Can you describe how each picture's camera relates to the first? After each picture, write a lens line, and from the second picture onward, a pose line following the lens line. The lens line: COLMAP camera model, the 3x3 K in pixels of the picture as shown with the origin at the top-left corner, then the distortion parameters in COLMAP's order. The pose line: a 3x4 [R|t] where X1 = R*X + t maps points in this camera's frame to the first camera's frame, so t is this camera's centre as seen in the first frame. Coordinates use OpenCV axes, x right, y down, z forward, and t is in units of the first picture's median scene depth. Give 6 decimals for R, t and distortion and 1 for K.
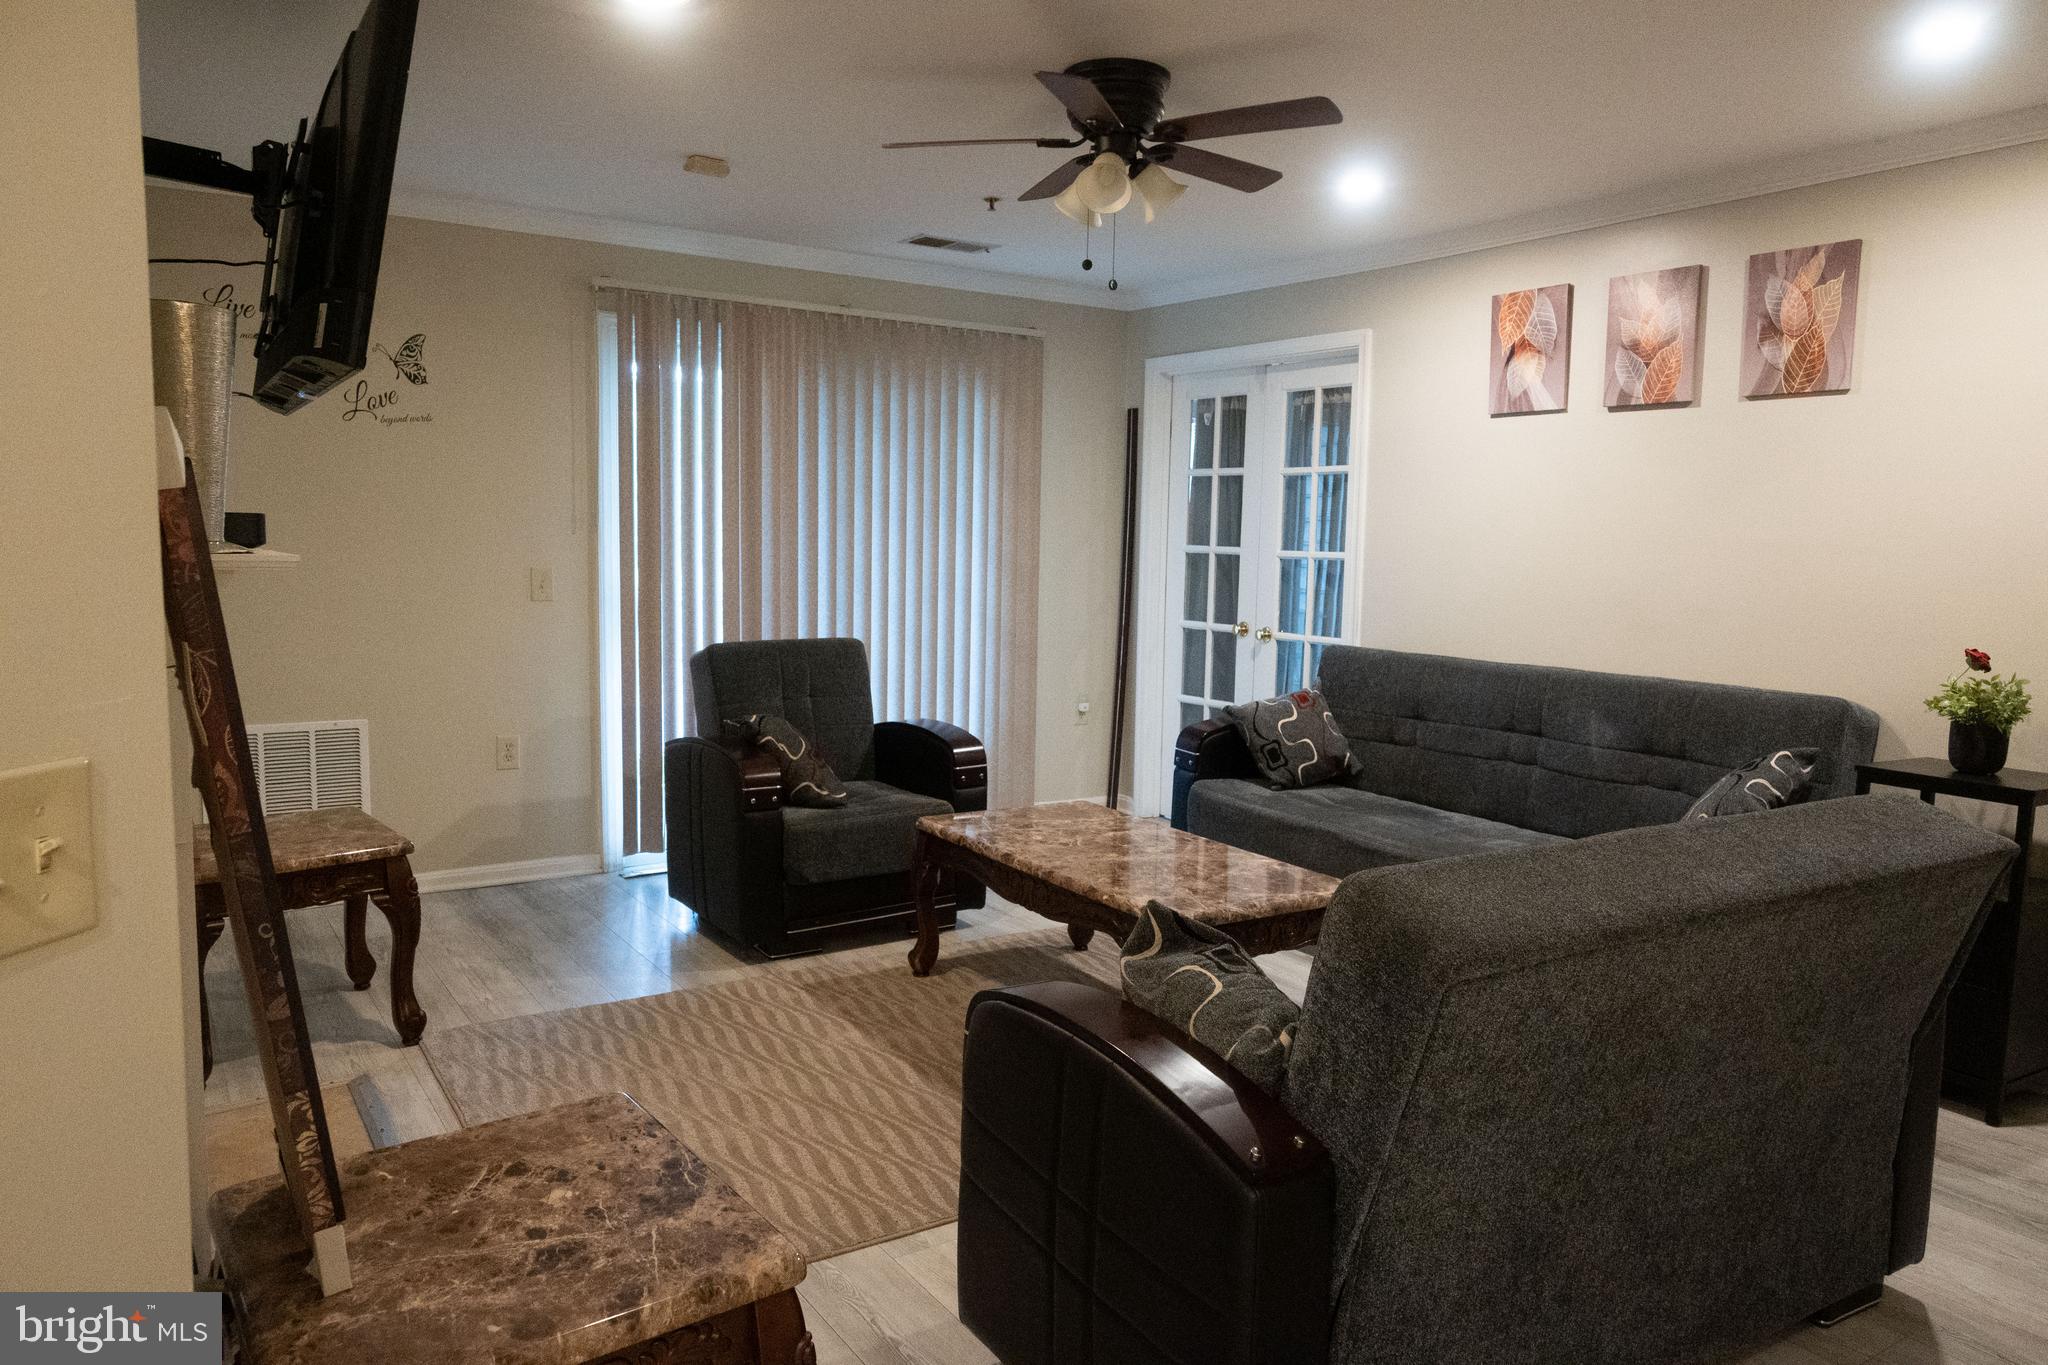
lens RADIAL K [[1395.8, 0, 1031.9], [0, 1395.8, 684.1], [0, 0, 1]] dist [-0.001132, -0.004558]
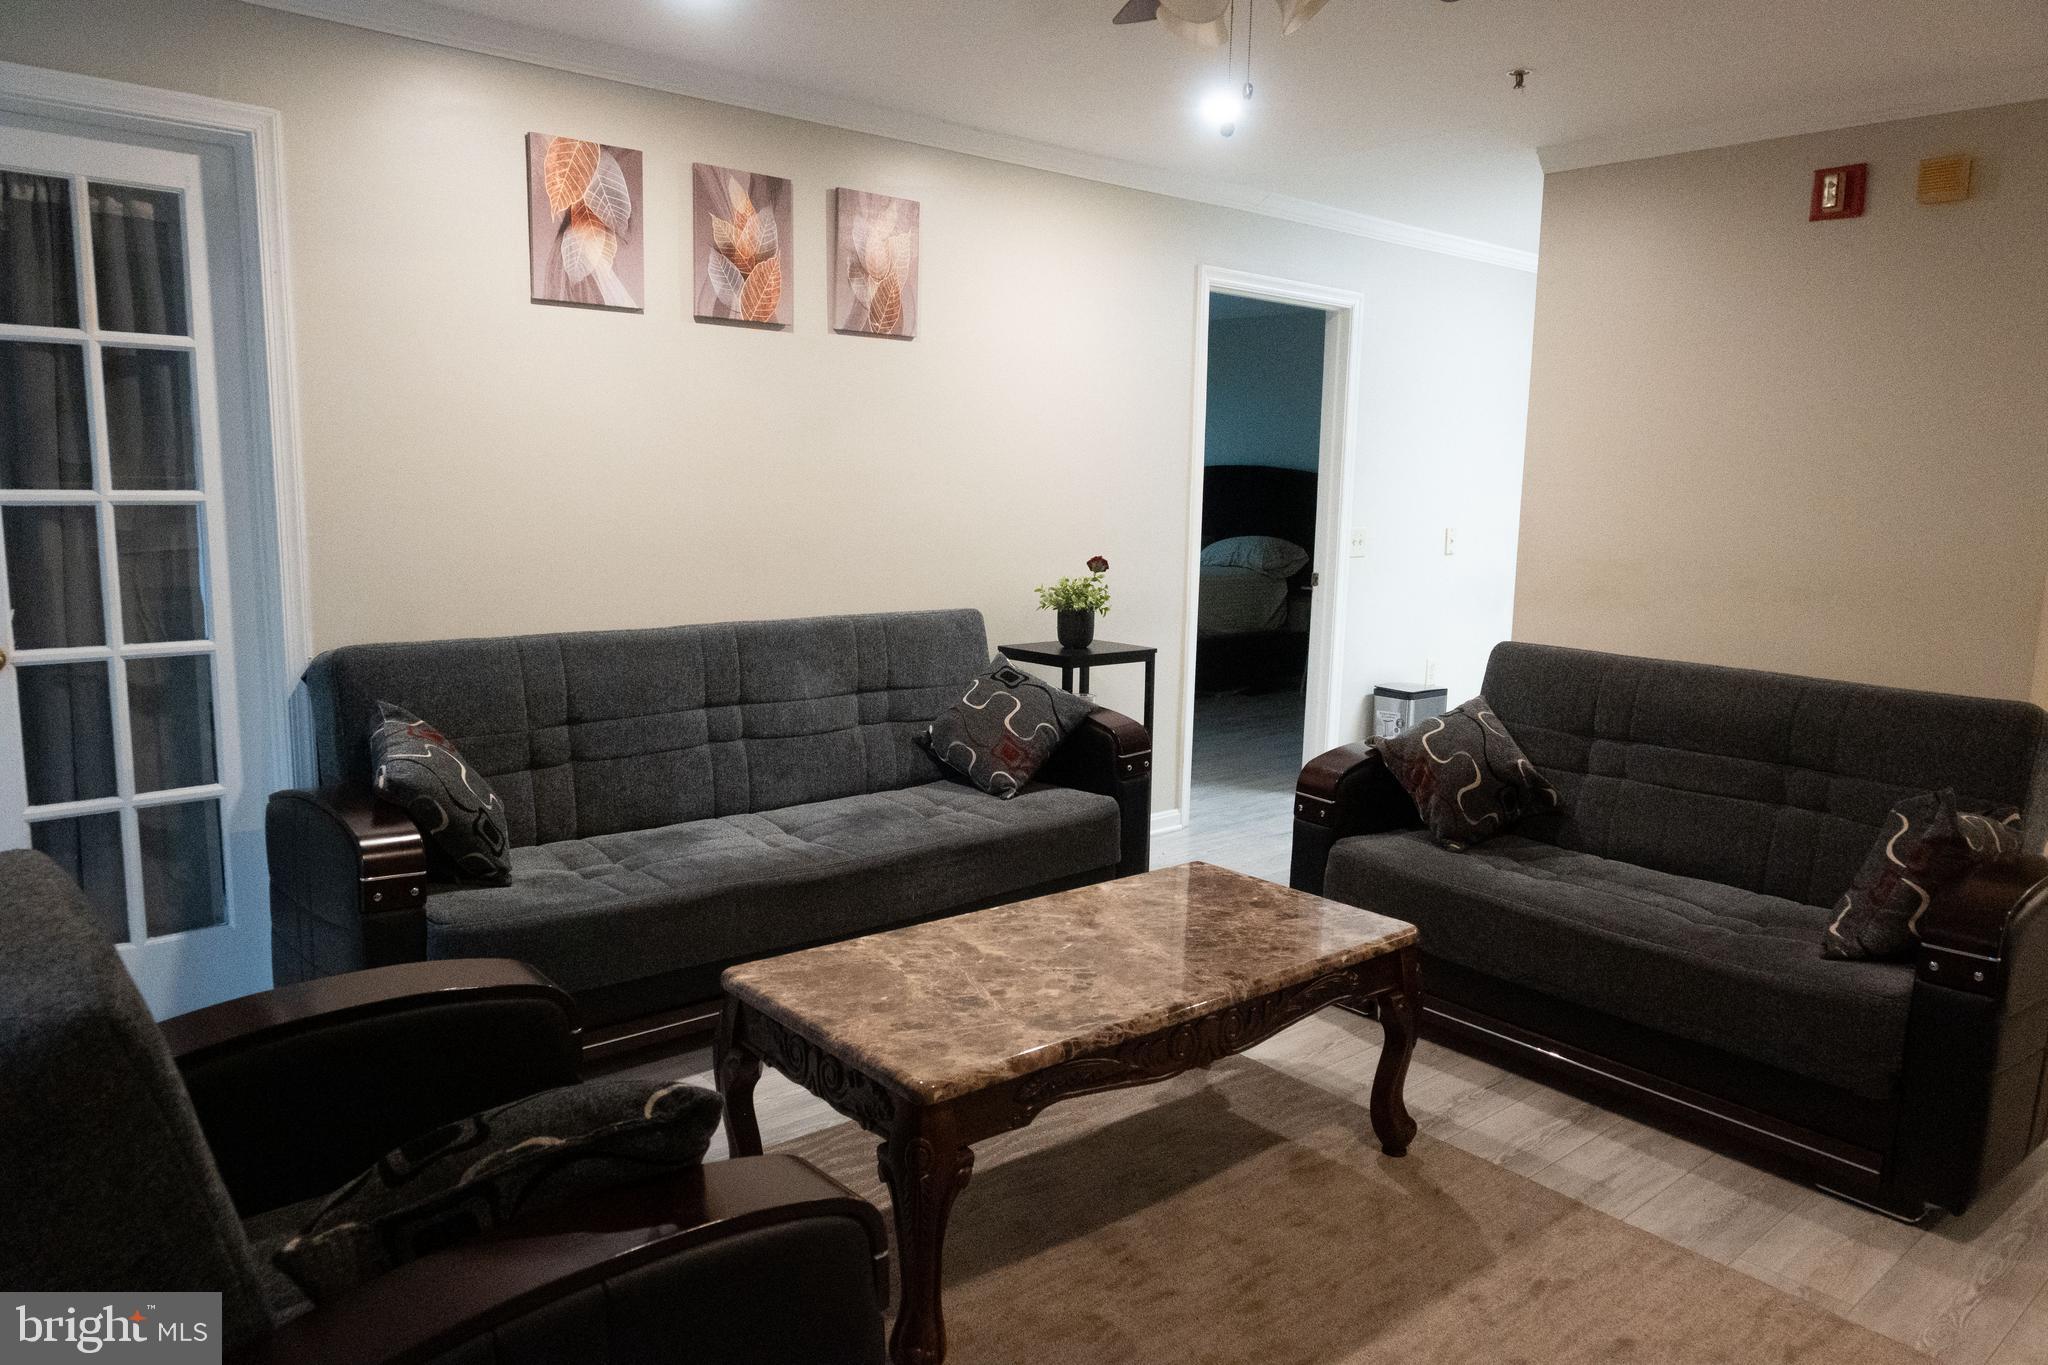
lens RADIAL K [[1395.8, 0, 1021.1], [0, 1395.8, 690.5], [0, 0, 1]] dist [-0.001132, -0.004558]
pose [[-0.129287, -0.174755, 0.976087, -0.477405], [0.081463, 0.979149, 0.186093, -0.112100], [-0.988255, 0.103574, -0.112355, 0.890881]]
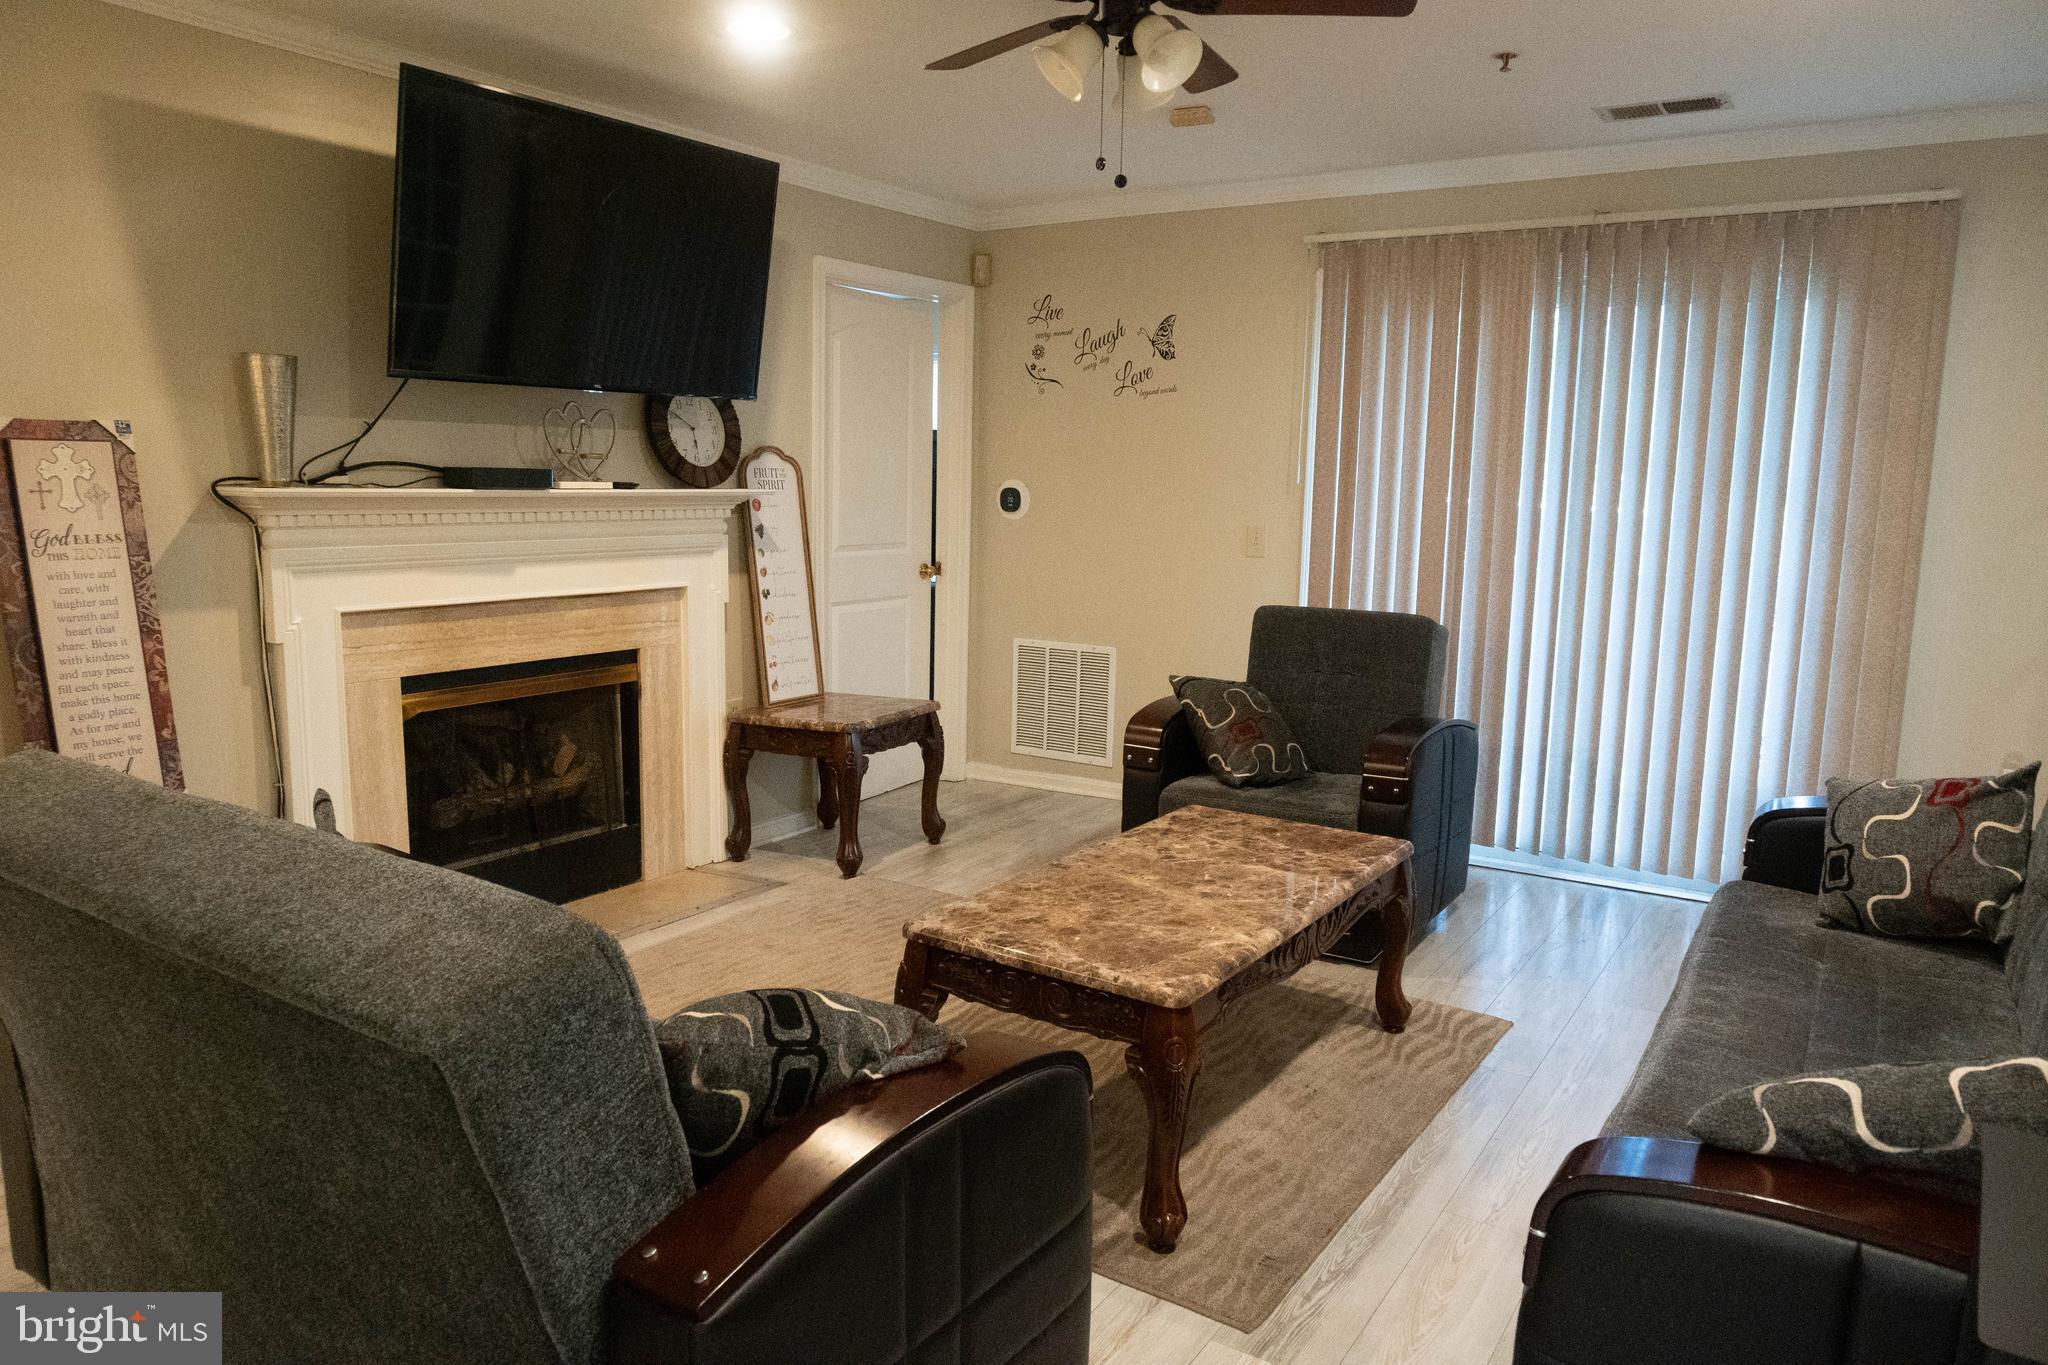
lens RADIAL K [[1395.8, 0, 1024.9], [0, 1395.8, 684.9], [0, 0, 1]] dist [-0.001132, -0.004558]
pose [[0.400397, 0.128295, -0.907316, 0.603861], [-0.112397, 0.989550, 0.090322, -0.044359], [0.909422, 0.065815, 0.410633, 0.465123]]
